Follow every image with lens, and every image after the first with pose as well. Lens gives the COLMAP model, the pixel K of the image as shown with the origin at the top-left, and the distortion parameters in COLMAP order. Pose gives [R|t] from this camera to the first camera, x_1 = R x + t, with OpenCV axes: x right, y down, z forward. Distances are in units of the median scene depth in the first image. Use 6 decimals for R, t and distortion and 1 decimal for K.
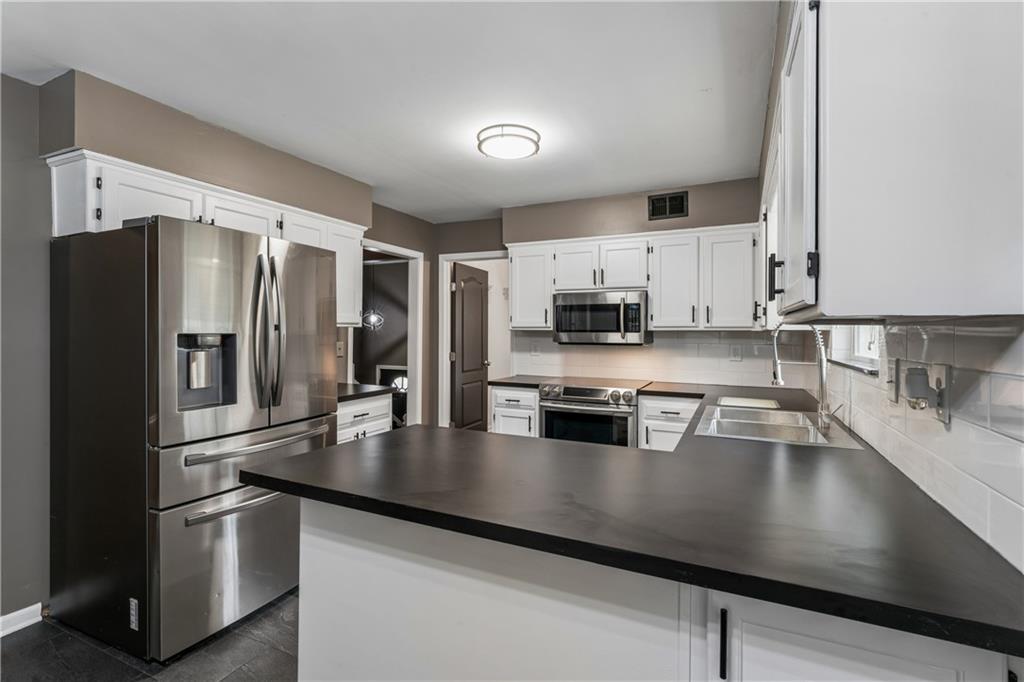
lens RADIAL K [[465.2, 0, 507.1], [0, 465.2, 332.0], [0, 0, 1]] dist [0.000150, -0.000044]
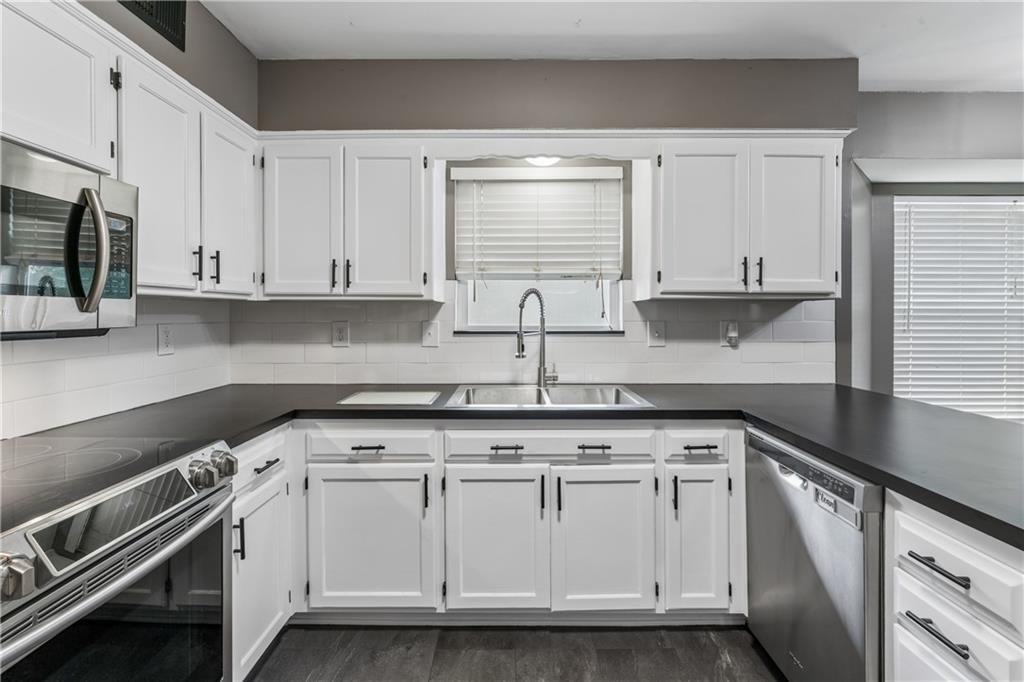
lens RADIAL K [[469.6, 0, 512.4], [0, 469.6, 320.4], [0, 0, 1]] dist [-0.001519, -0.000062]
pose [[-0.448445, -0.020914, 0.893566, -0.181162], [-0.009069, 0.999781, 0.018848, 0.008437], [-0.893764, 0.000348, -0.448537, 0.885253]]
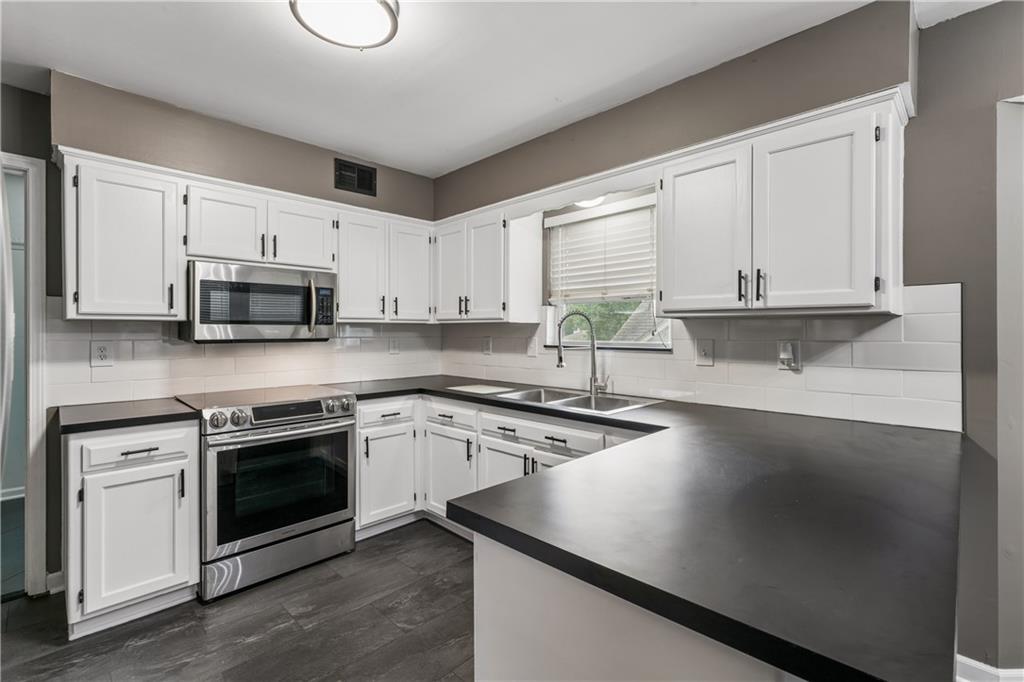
lens RADIAL K [[465.2, 0, 507.1], [0, 465.2, 332.0], [0, 0, 1]] dist [0.000150, -0.000044]
pose [[0.322748, -0.010639, 0.946425, -0.376787], [-0.002792, 0.999922, 0.012192, 0.002635], [-0.946481, -0.006578, 0.322693, 0.448656]]
